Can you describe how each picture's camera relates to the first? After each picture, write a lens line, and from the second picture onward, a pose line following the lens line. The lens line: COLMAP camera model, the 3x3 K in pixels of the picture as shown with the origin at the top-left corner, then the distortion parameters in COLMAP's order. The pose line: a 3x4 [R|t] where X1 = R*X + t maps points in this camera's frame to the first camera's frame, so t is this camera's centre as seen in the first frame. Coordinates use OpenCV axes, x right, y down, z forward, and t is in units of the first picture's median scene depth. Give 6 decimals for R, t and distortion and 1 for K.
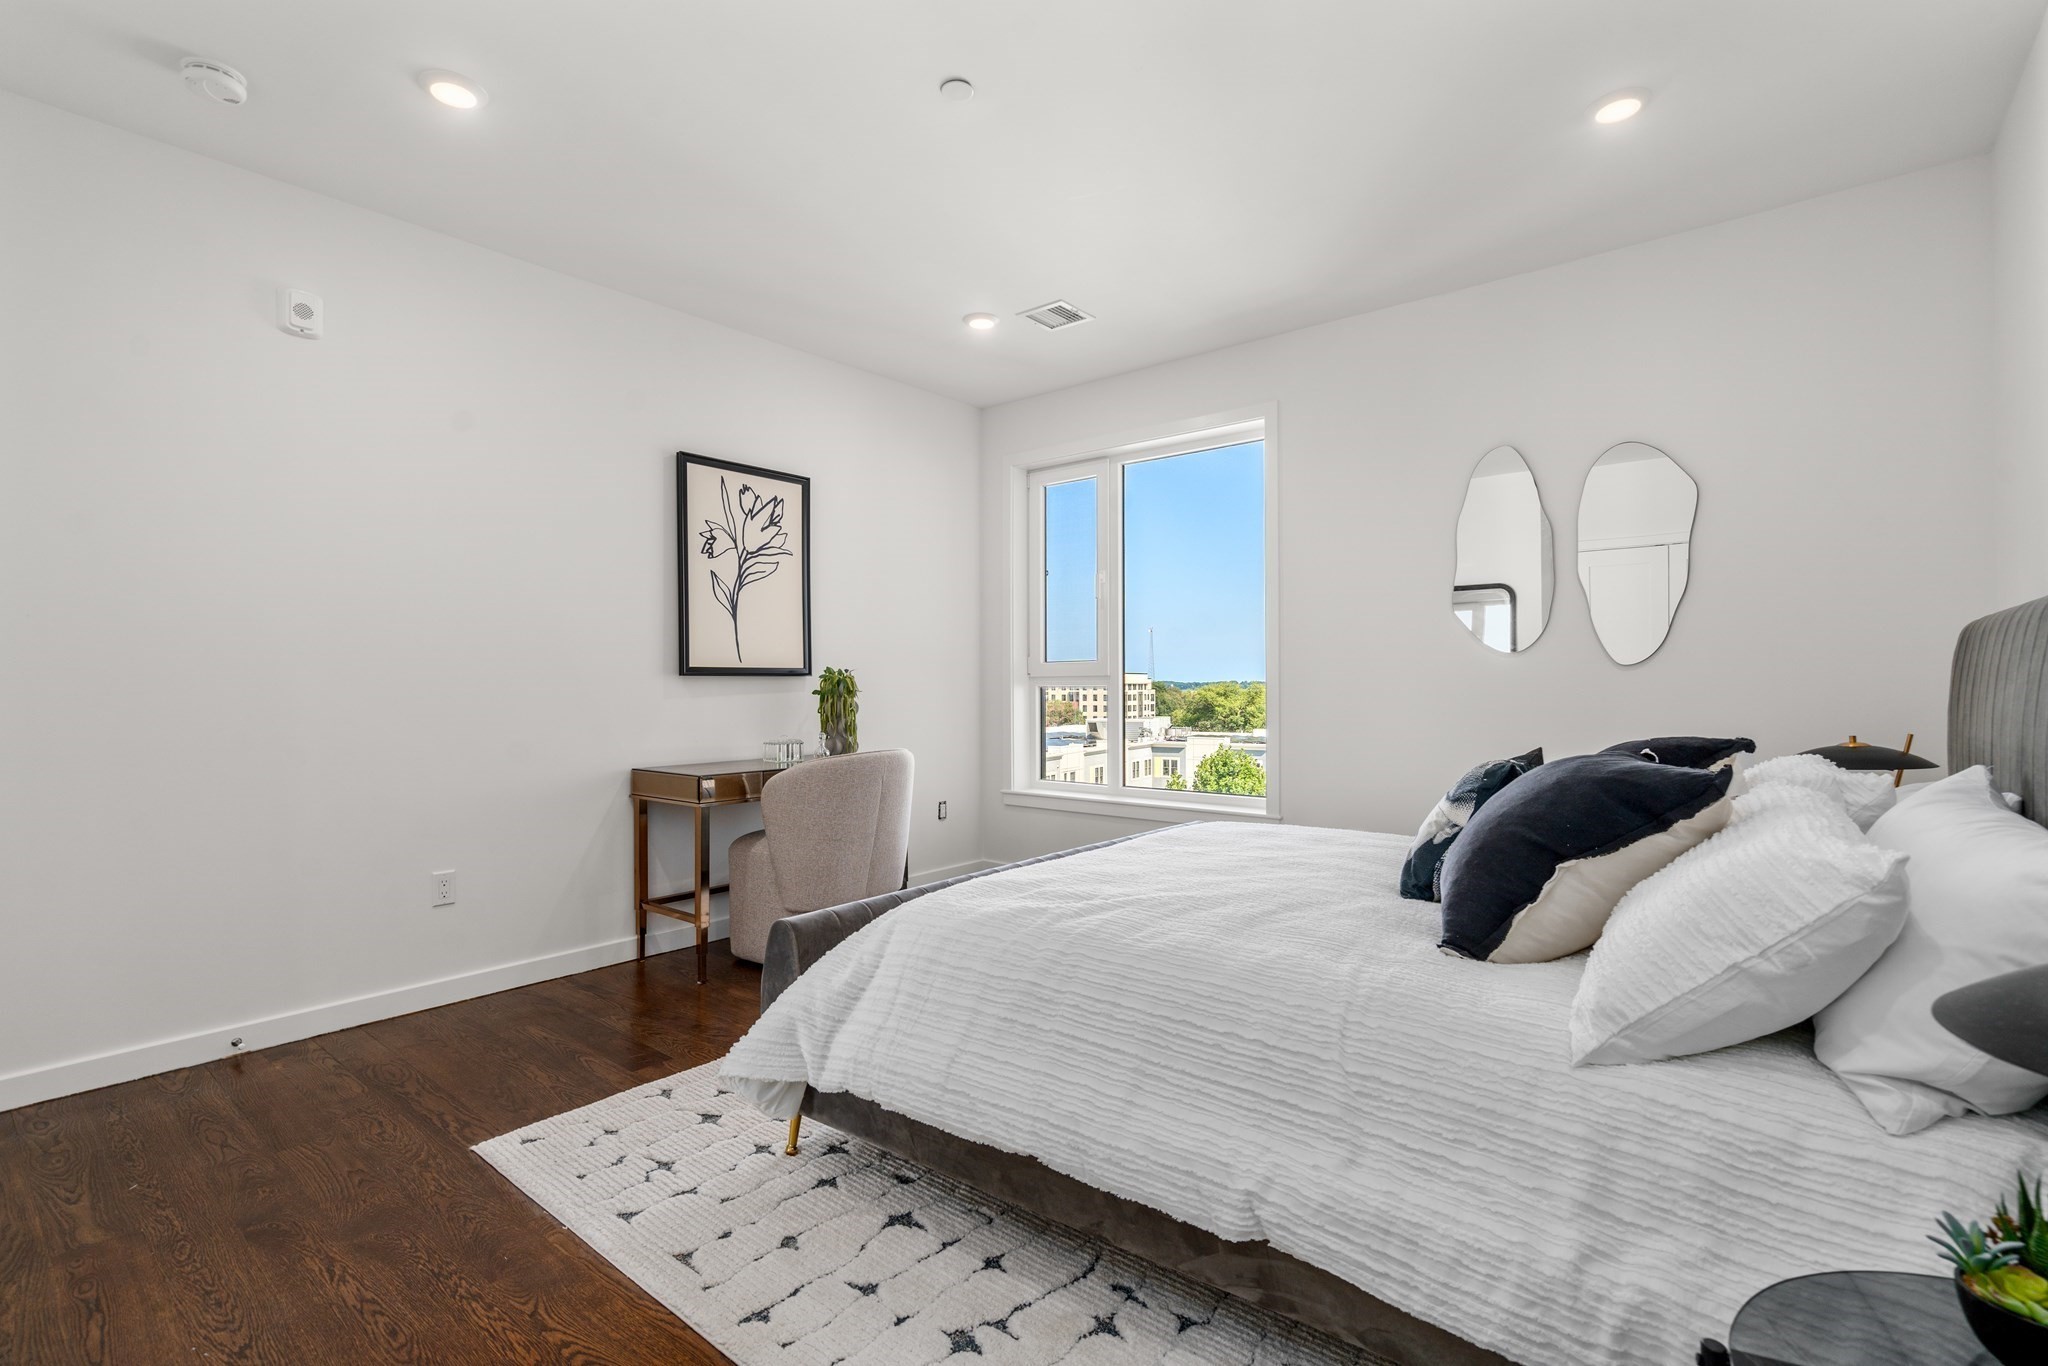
lens RADIAL K [[941.8, 0, 1022.1], [0, 941.8, 681.3], [0, 0, 1]] dist [-0.000457, -0.000244]
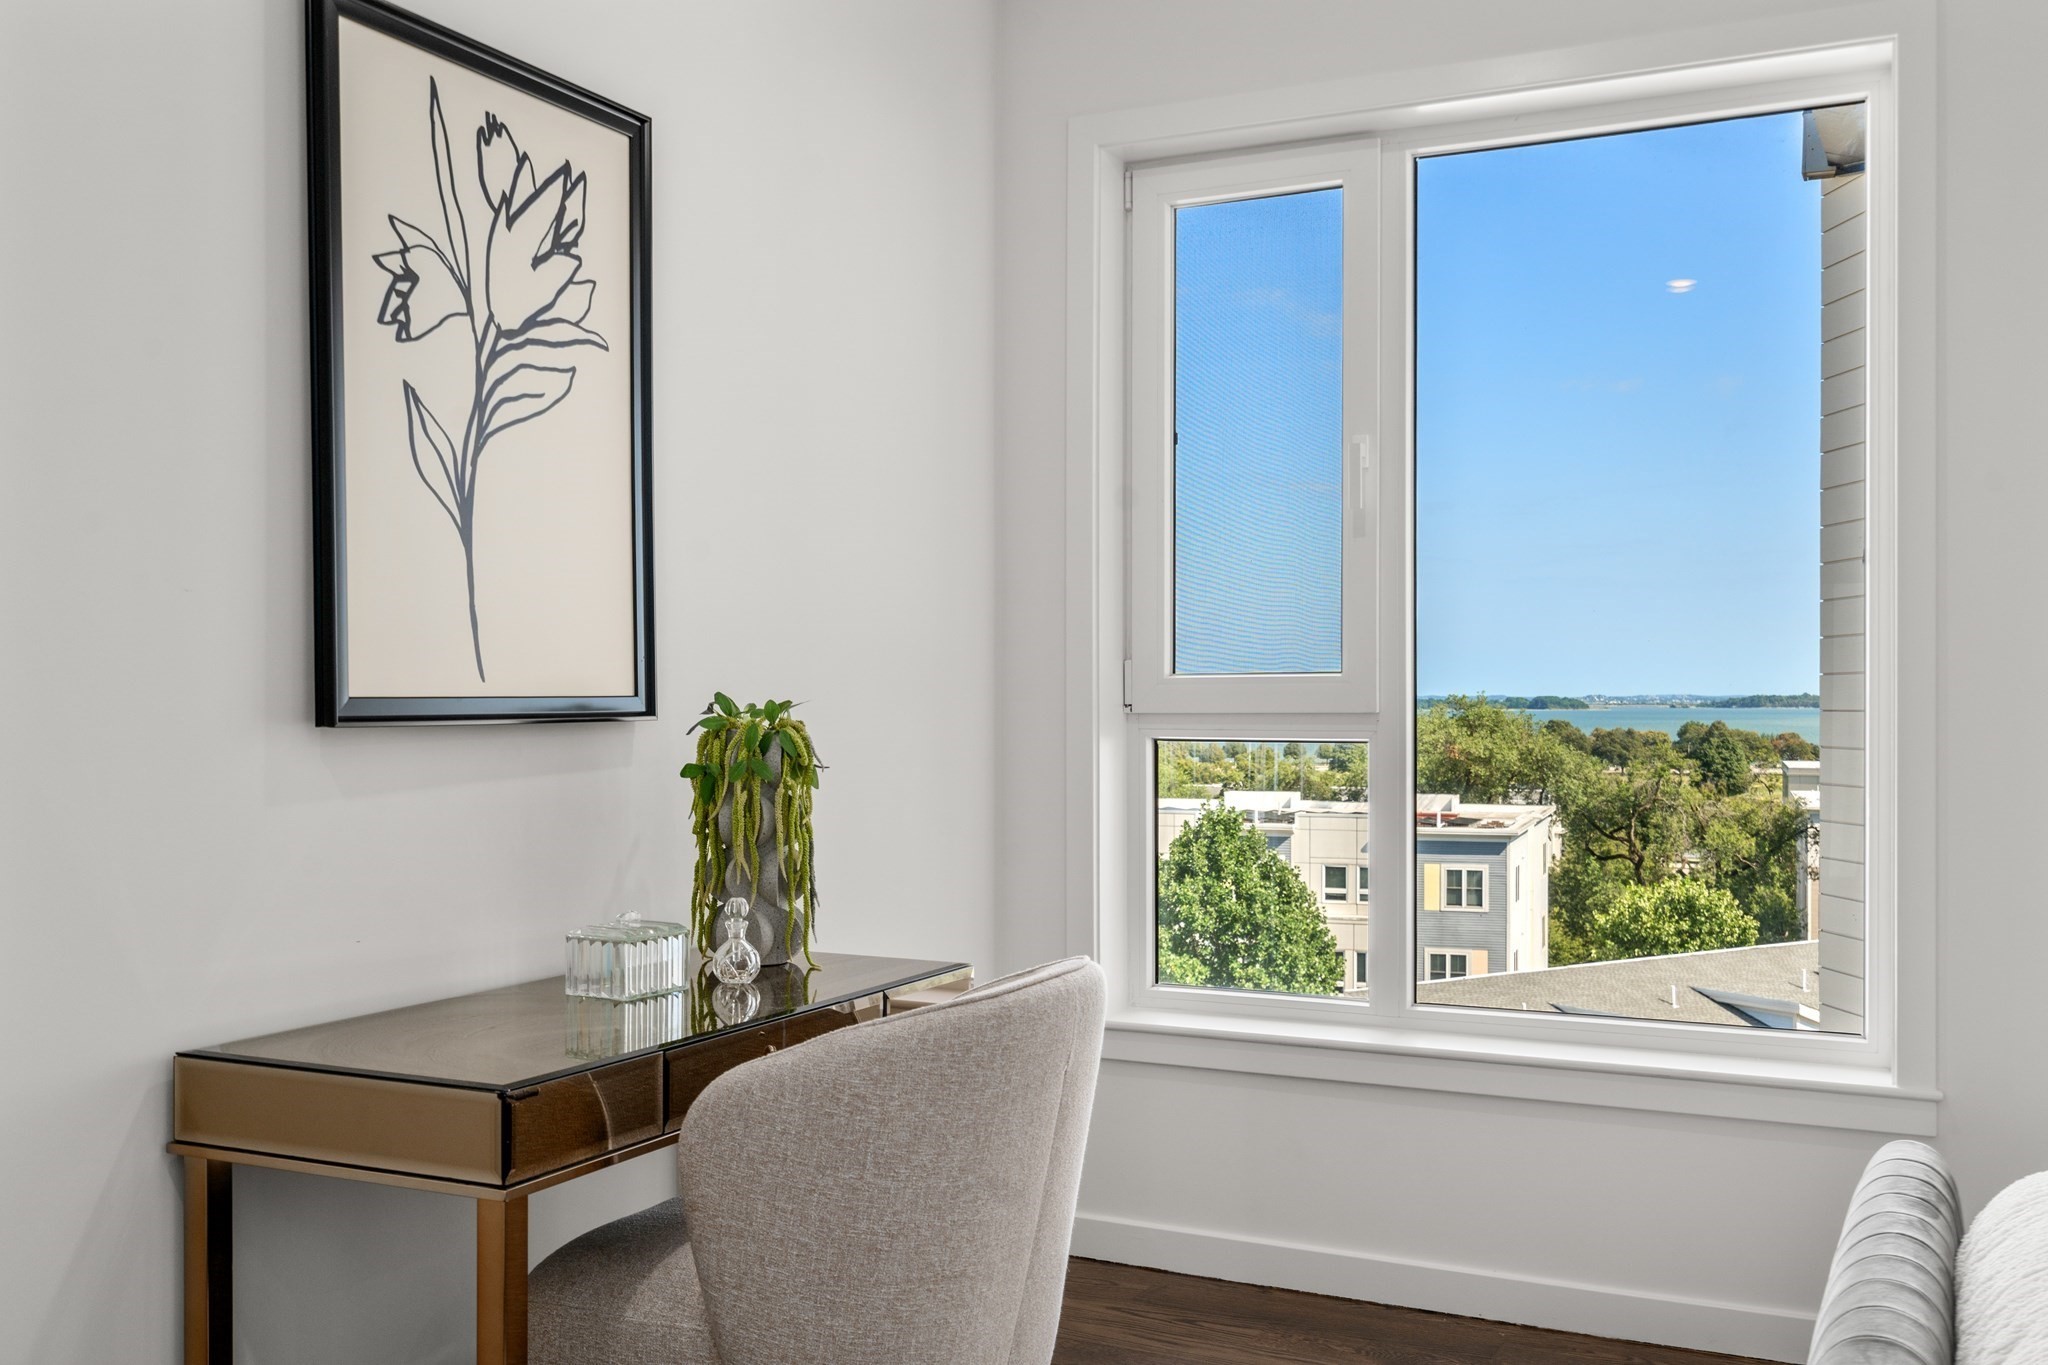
lens RADIAL K [[1943.5, 0, 1028.5], [0, 1943.5, 691.2], [0, 0, 1]] dist [0.007689, 0.000000]
pose [[0.973867, 0.002273, 0.227108, -0.263424], [-0.002409, 0.999997, 0.000321, -0.016808], [-0.227106, -0.000860, 0.973870, 0.322427]]
